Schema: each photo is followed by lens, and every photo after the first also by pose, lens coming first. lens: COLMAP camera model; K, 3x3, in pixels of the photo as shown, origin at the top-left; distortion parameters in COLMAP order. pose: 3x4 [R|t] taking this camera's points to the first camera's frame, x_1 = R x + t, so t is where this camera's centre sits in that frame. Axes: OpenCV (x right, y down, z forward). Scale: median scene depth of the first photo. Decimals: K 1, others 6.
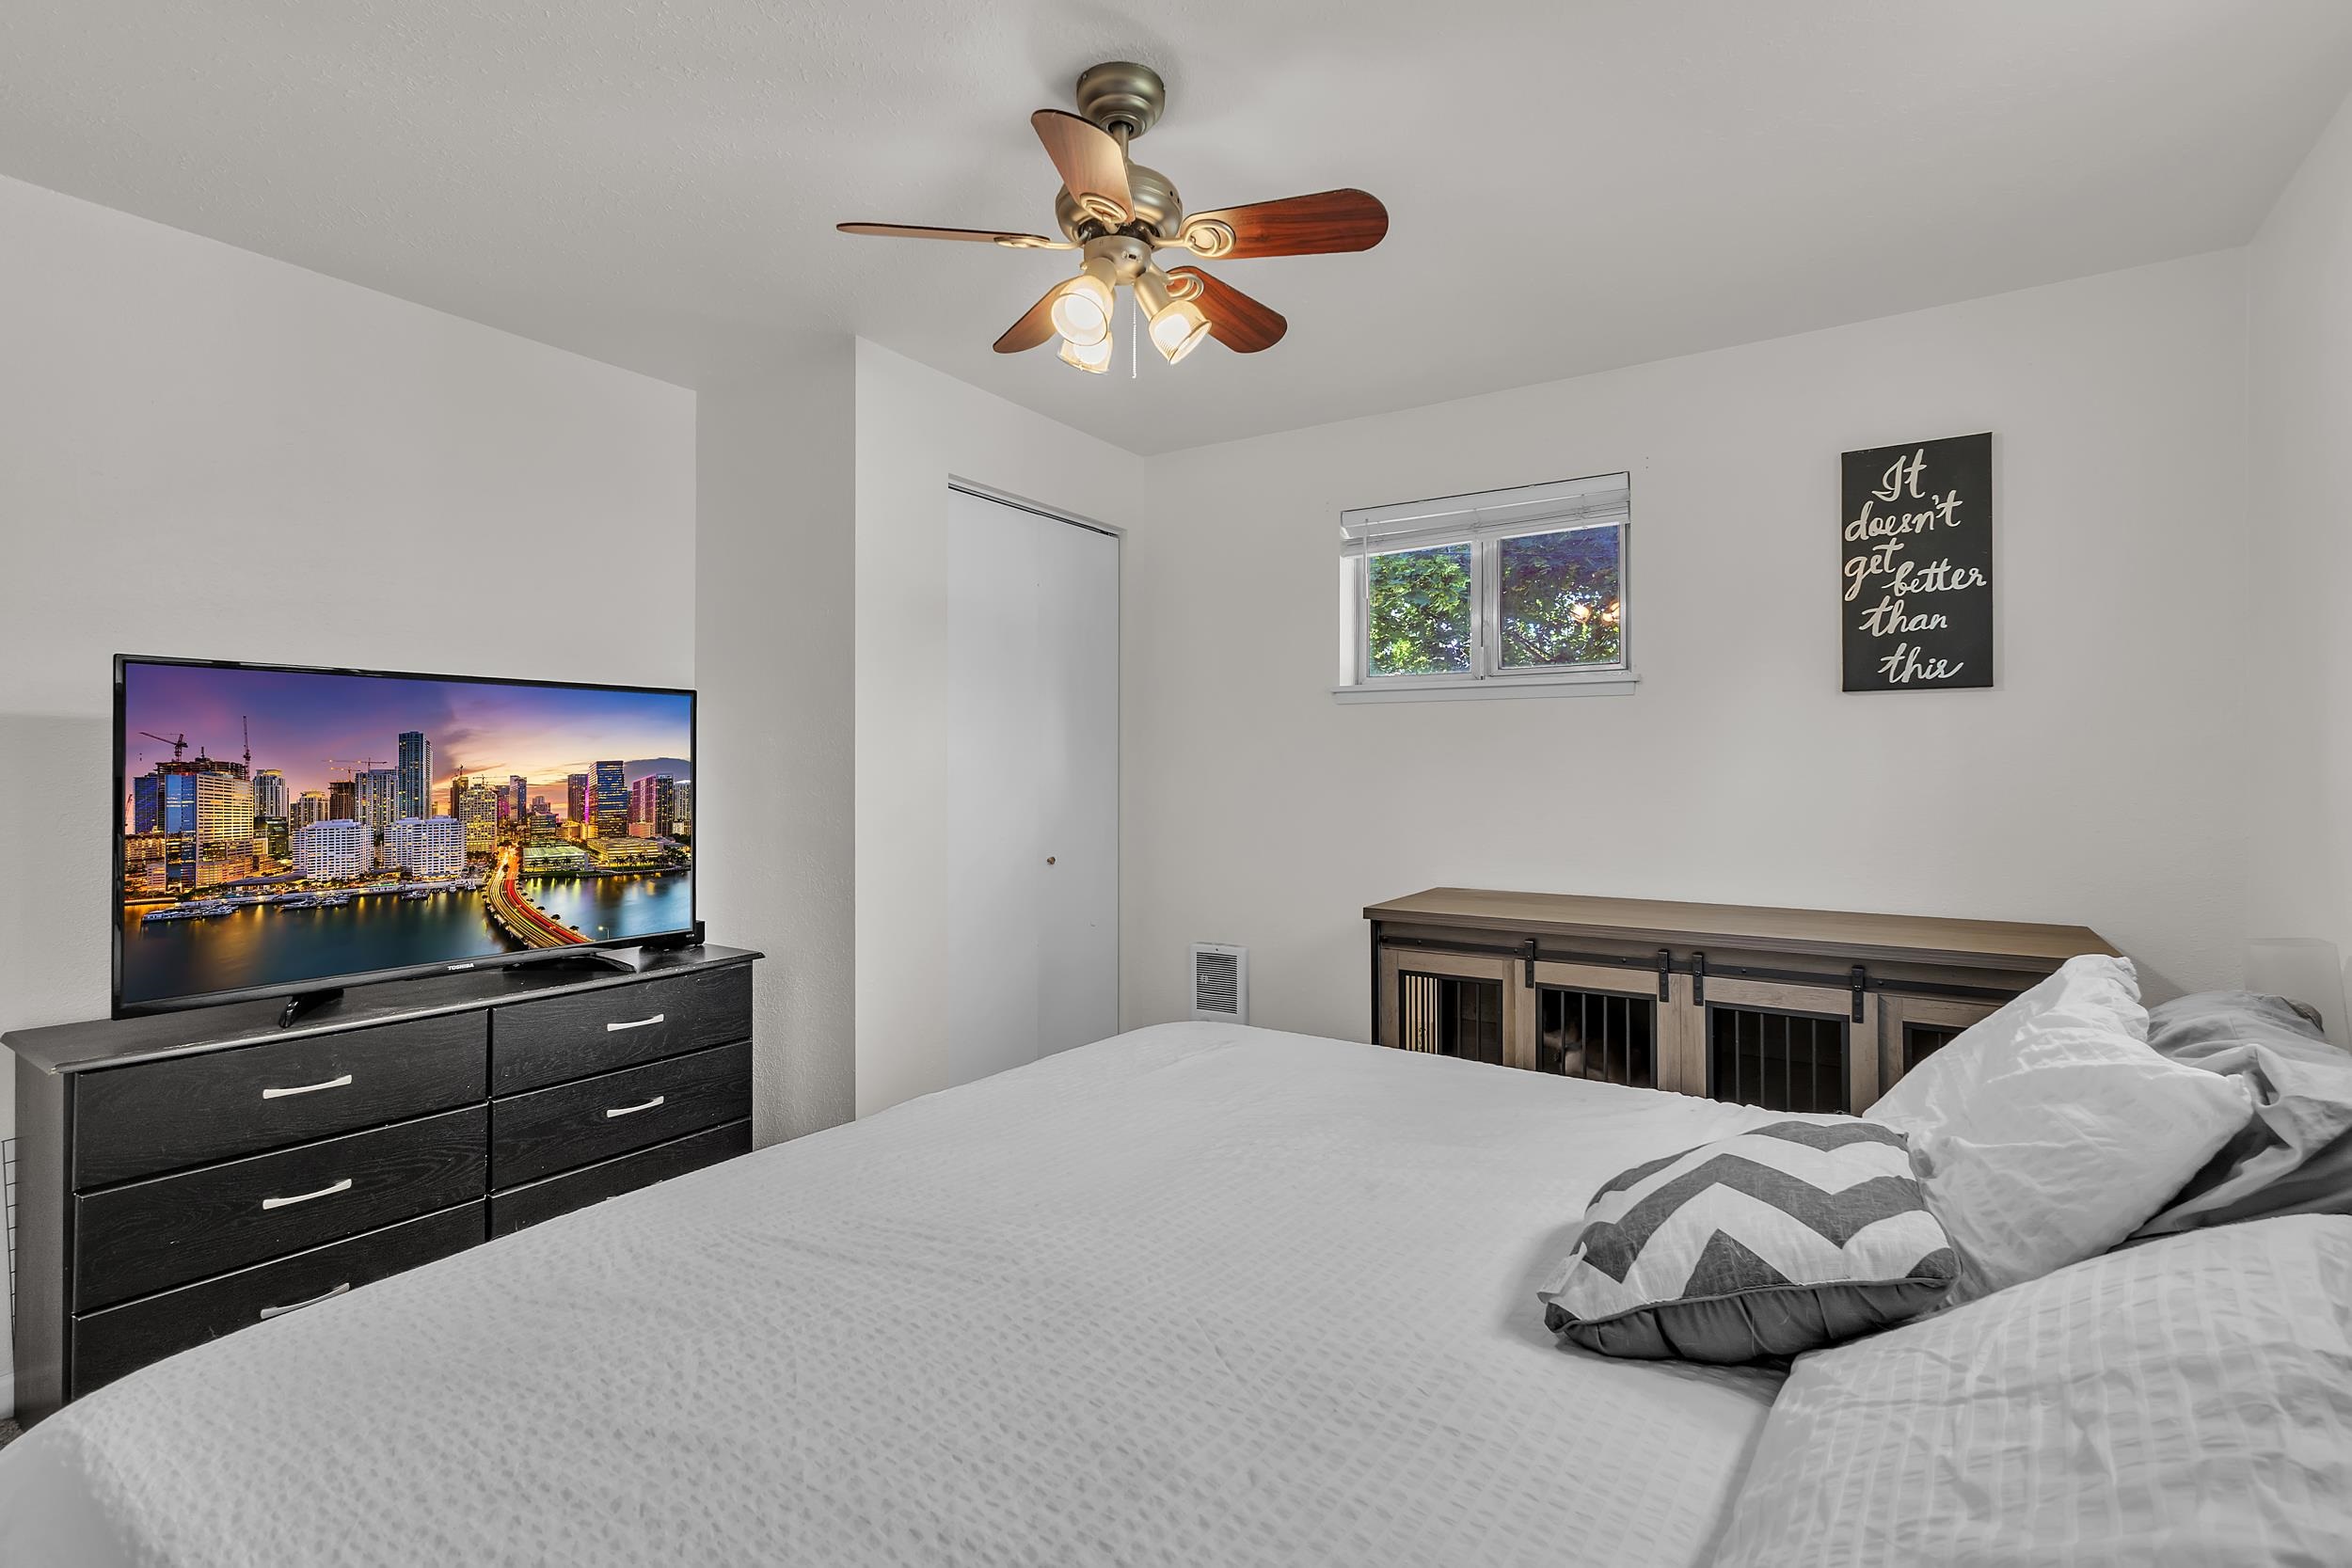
lens RADIAL K [[1103.2, 0, 1184.2], [0, 1103.2, 741.5], [0, 0, 1]] dist [0.001517, -0.000030]
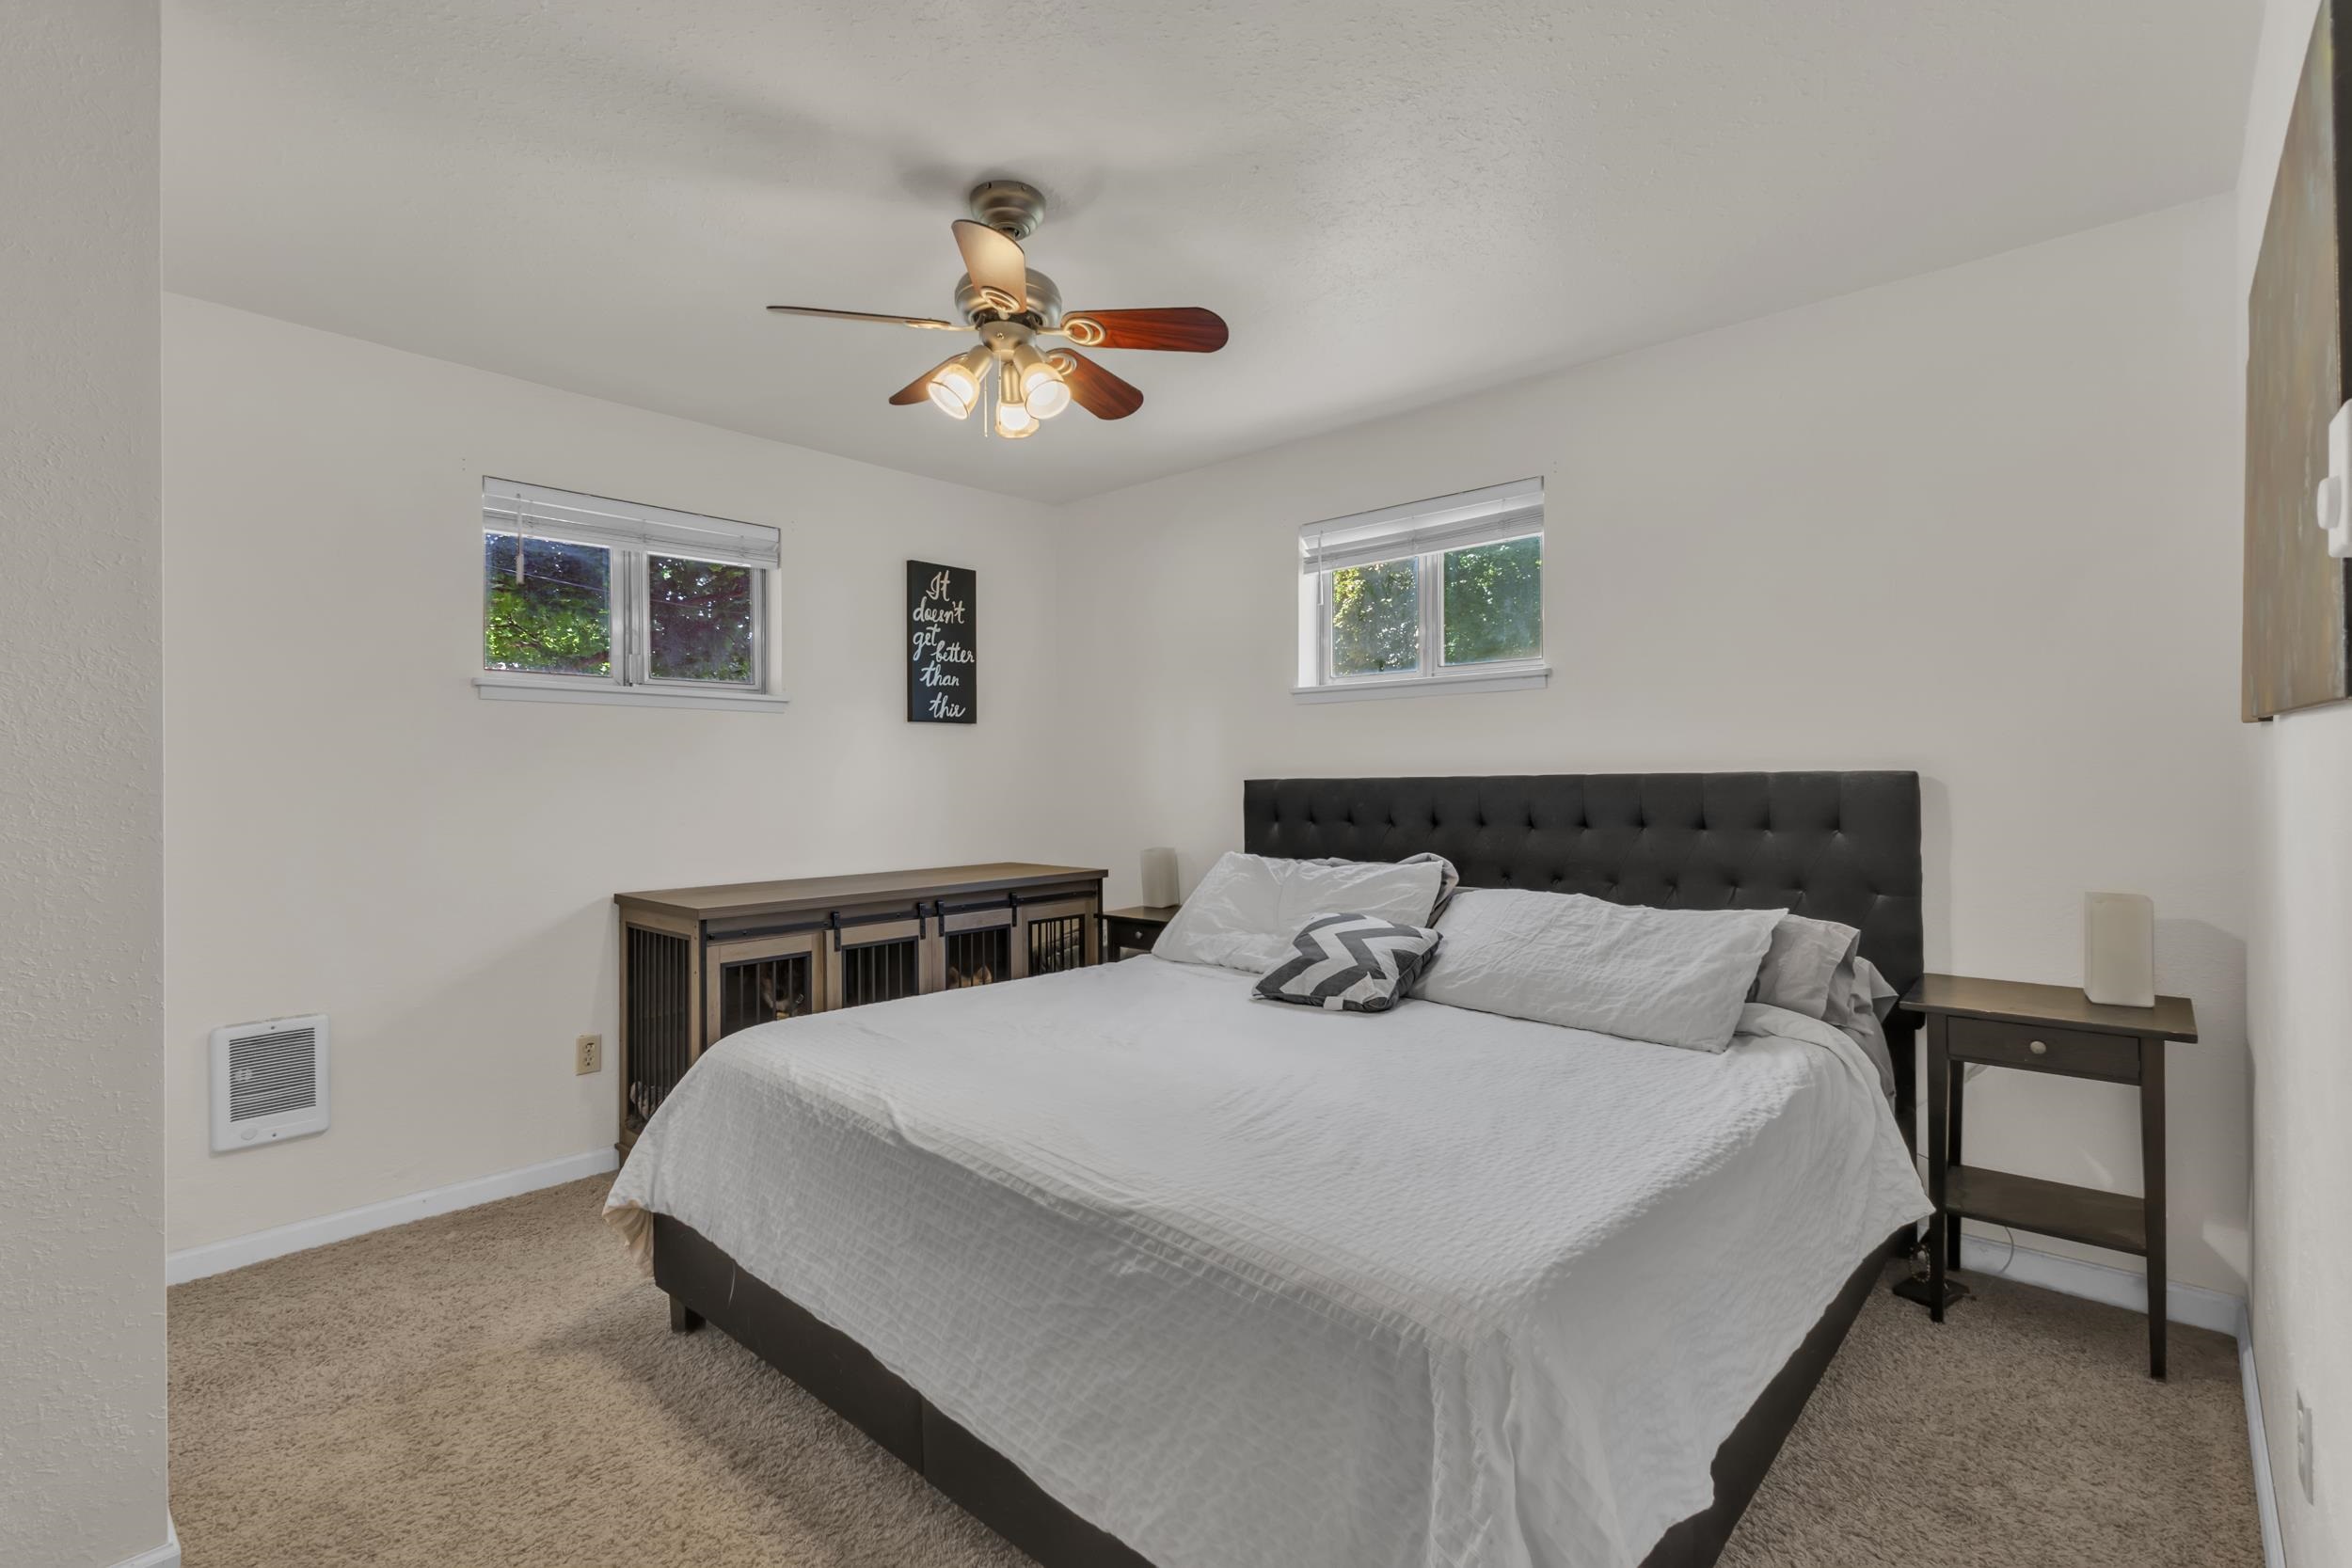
lens RADIAL K [[1103.2, 0, 1184.2], [0, 1103.2, 741.5], [0, 0, 1]] dist [0.001517, -0.000030]
pose [[0.136967, 0.031469, 0.990076, -0.838476], [-0.019069, 0.999394, -0.029127, 0.018517], [-0.990392, -0.014891, 0.137484, 0.446090]]
